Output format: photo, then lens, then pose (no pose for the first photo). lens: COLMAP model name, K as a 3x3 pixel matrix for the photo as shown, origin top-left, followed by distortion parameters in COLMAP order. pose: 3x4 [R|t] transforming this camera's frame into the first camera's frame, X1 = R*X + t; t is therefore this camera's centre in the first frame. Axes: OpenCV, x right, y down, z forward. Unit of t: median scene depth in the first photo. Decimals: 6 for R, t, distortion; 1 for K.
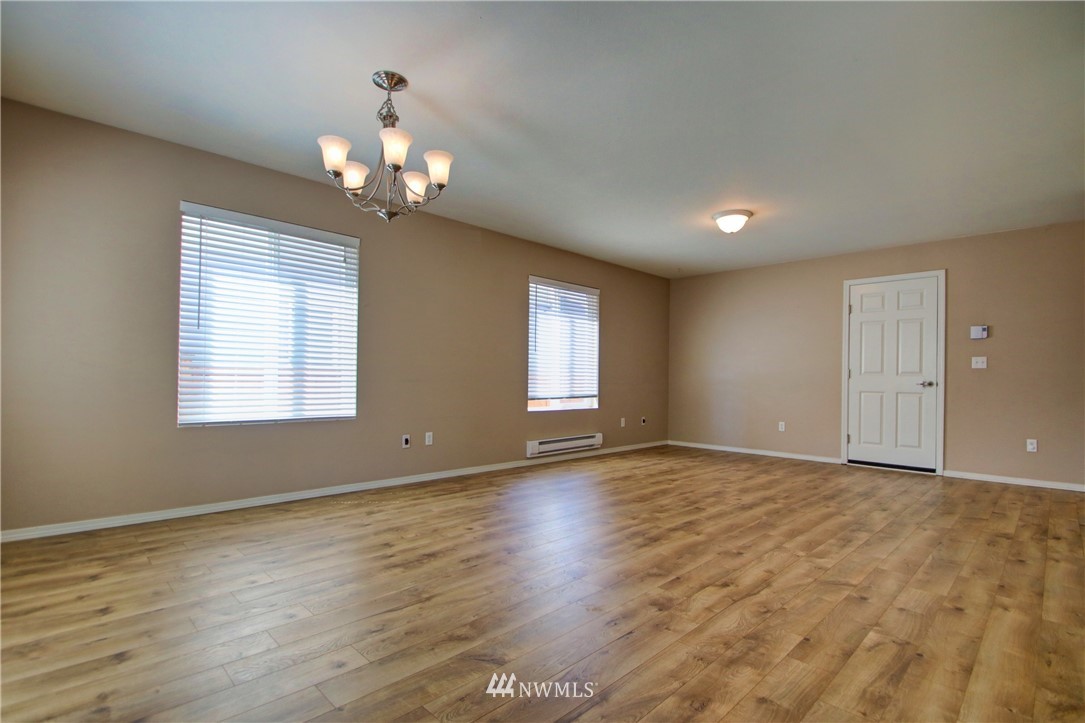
lens RADIAL K [[508.5, 0, 549.5], [0, 508.5, 380.3], [0, 0, 1]] dist [0.018758, -0.023128]
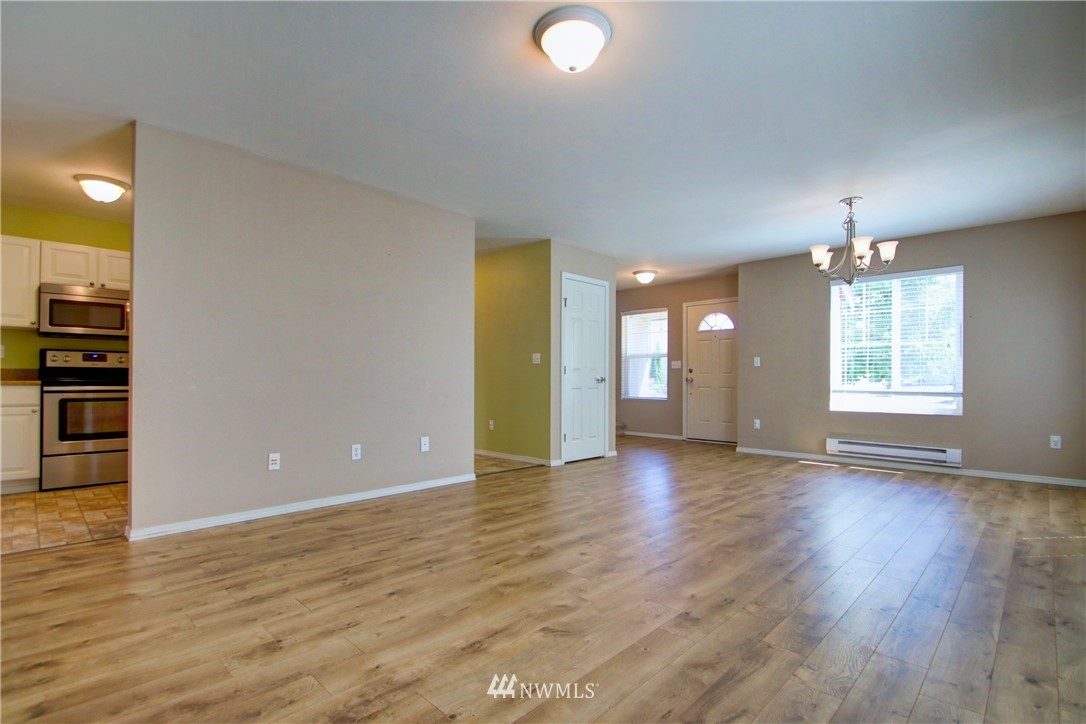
lens RADIAL K [[509.0, 0, 550.0], [0, 509.0, 380.8], [0, 0, 1]] dist [0.018758, -0.023128]
pose [[-0.999607, -0.017659, -0.021765, 0.638211], [-0.017783, 0.999827, 0.005502, 0.003541], [0.021665, 0.005887, -0.999748, 2.449074]]
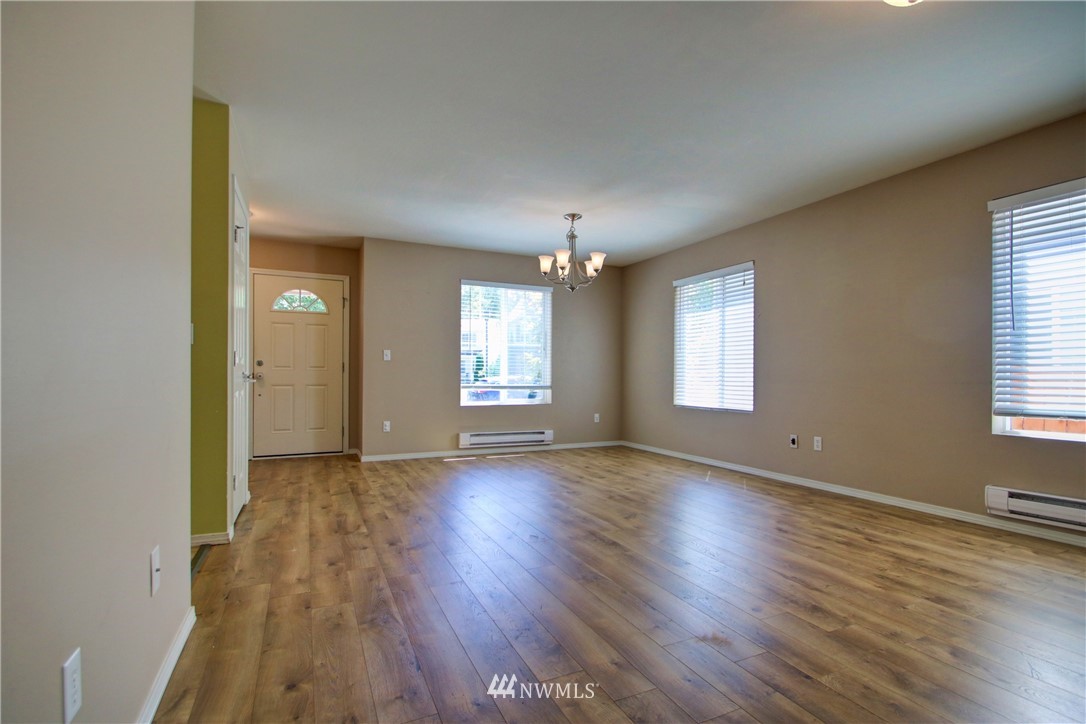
lens RADIAL K [[509.0, 0, 550.0], [0, 509.0, 380.8], [0, 0, 1]] dist [0.018758, -0.023128]
pose [[-0.331360, -0.007820, -0.943472, 1.348667], [-0.011033, 0.999929, -0.004413, 0.016585], [0.943440, 0.008947, -0.331423, 1.428978]]
